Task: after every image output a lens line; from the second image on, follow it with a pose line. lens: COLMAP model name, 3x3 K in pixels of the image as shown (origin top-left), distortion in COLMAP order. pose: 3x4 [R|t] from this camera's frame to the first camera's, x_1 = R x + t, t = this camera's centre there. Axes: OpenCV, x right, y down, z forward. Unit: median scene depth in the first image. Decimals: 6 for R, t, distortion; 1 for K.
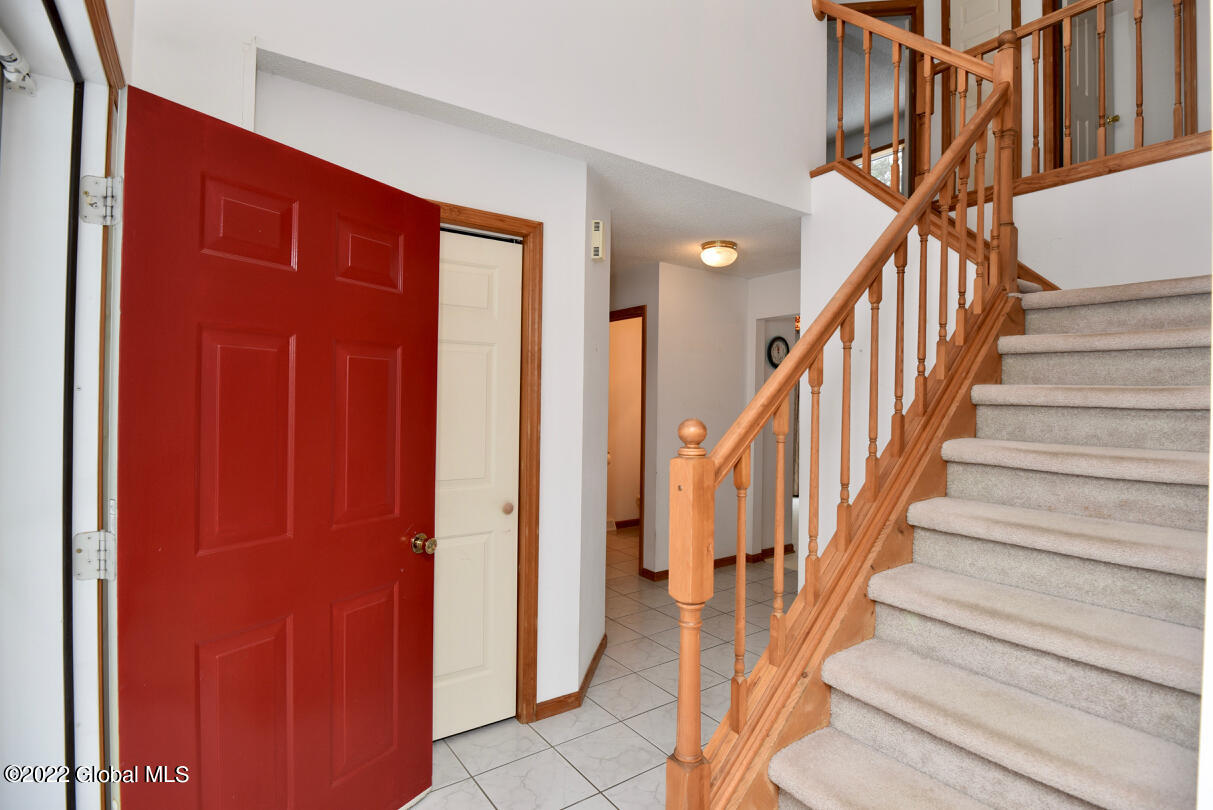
lens RADIAL K [[592.2, 0, 603.1], [0, 592.2, 405.3], [0, 0, 1]] dist [-0.022279, -0.005094]
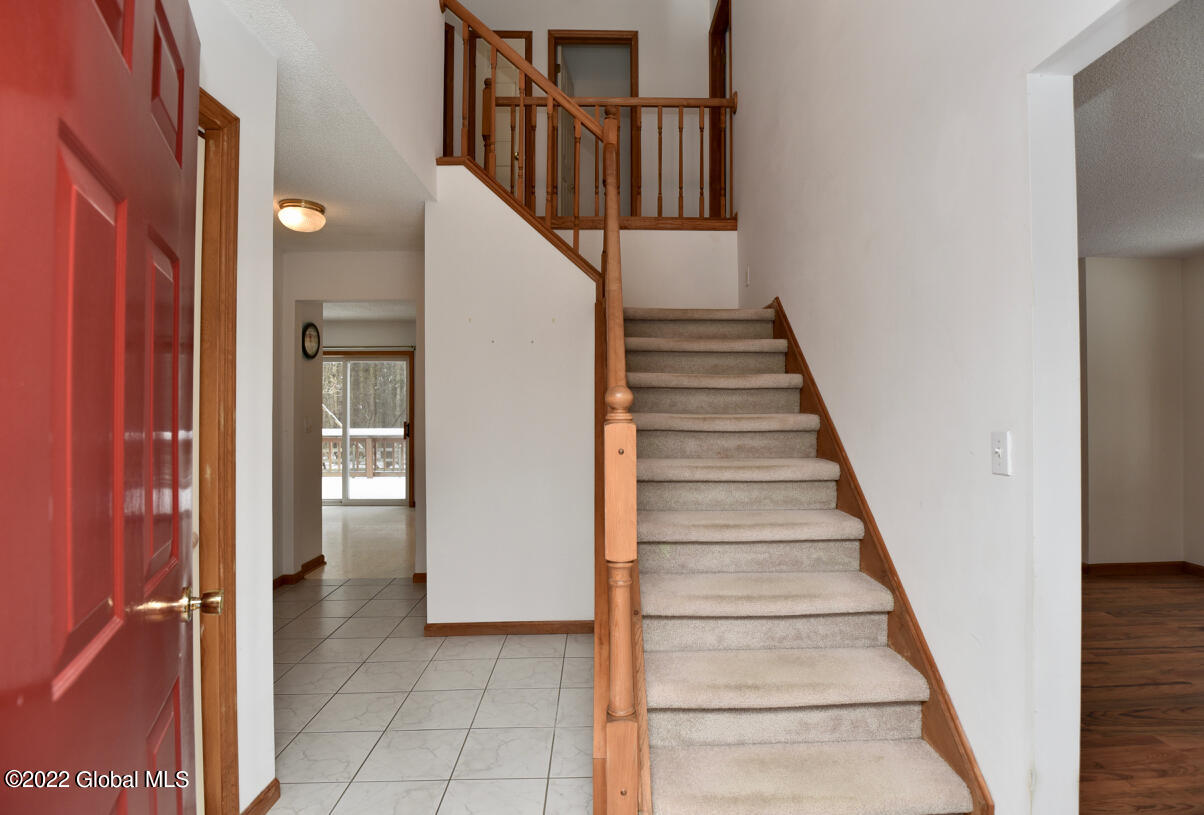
lens RADIAL K [[618.4, 0, 607.7], [0, 618.4, 404.8], [0, 0, 1]] dist [-0.025588, -0.001632]
pose [[0.545940, -0.006237, 0.837801, -0.495359], [0.016262, 0.999863, -0.003154, 0.037599], [-0.837666, 0.015346, 0.545967, 0.265898]]
